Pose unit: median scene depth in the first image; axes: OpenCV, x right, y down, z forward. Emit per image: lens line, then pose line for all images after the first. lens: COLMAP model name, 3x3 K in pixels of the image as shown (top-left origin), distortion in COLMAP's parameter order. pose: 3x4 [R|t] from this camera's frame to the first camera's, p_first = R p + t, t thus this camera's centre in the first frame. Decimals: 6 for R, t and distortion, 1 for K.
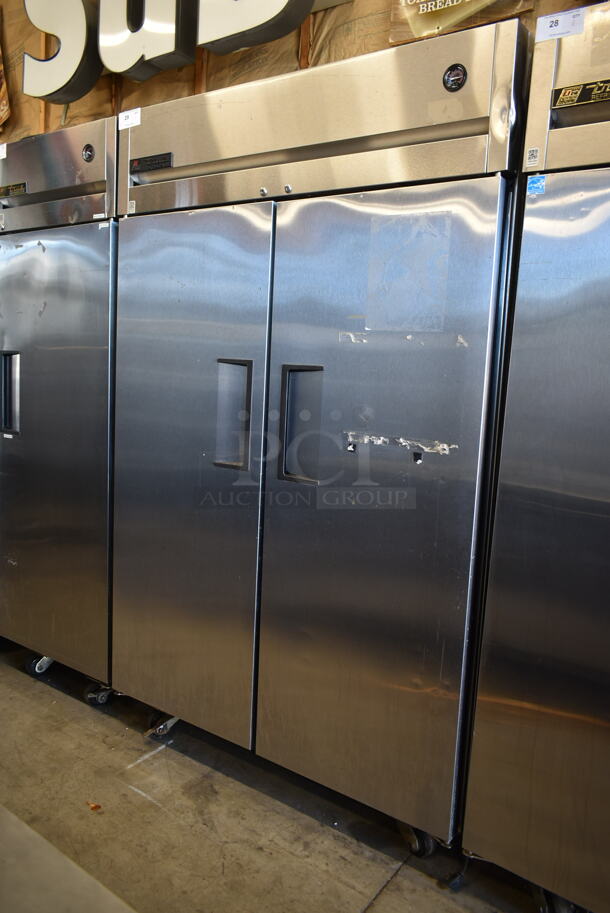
lens RADIAL K [[715.0, 0, 299.3], [0, 715.0, 454.8], [0, 0, 1]] dist [-0.013039, 0.007137]
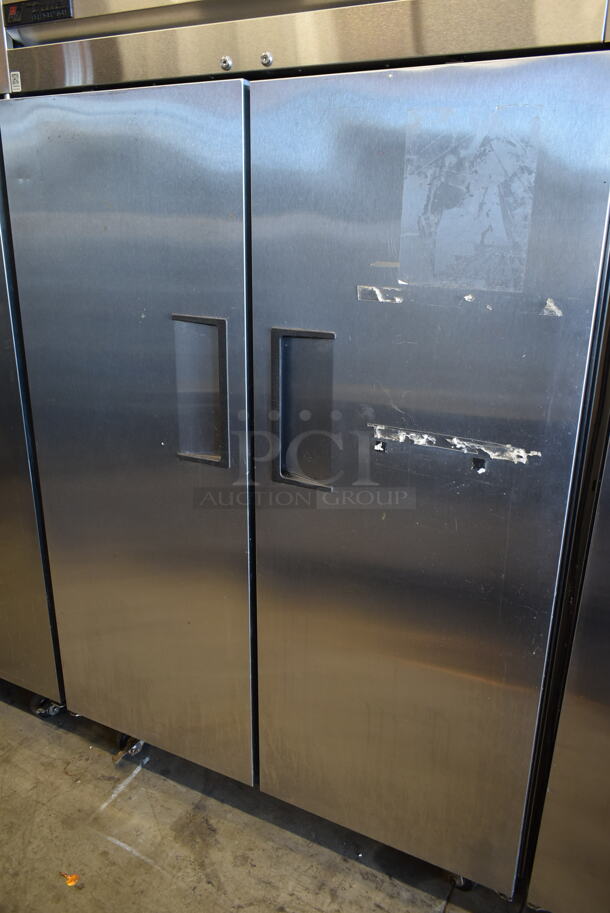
lens RADIAL K [[715.0, 0, 304.5], [0, 715.0, 457.9], [0, 0, 1]] dist [-0.013039, 0.007137]
pose [[0.989096, -0.080787, 0.123138, -0.080472], [0.054159, 0.977054, 0.205992, -0.130864], [-0.136954, -0.197076, 0.970775, 0.254675]]
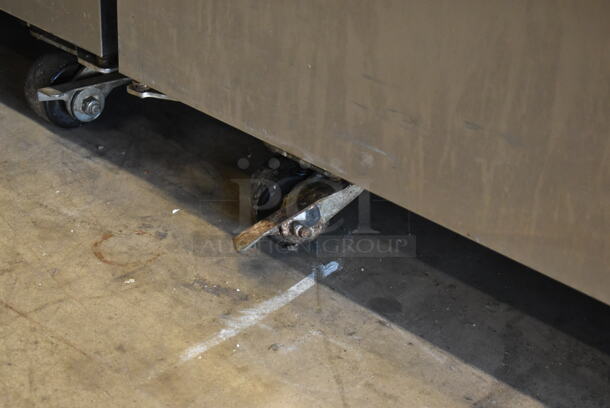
lens RADIAL K [[1436.6, 0, 304.1], [0, 1436.6, 203.3], [0, 0, 1]] dist [-0.026135, 0.000000]
pose [[0.992009, 0.061152, -0.110355, -0.150403], [-0.015067, 0.925842, 0.377609, 0.192638], [0.125263, -0.372929, 0.919366, 0.566289]]
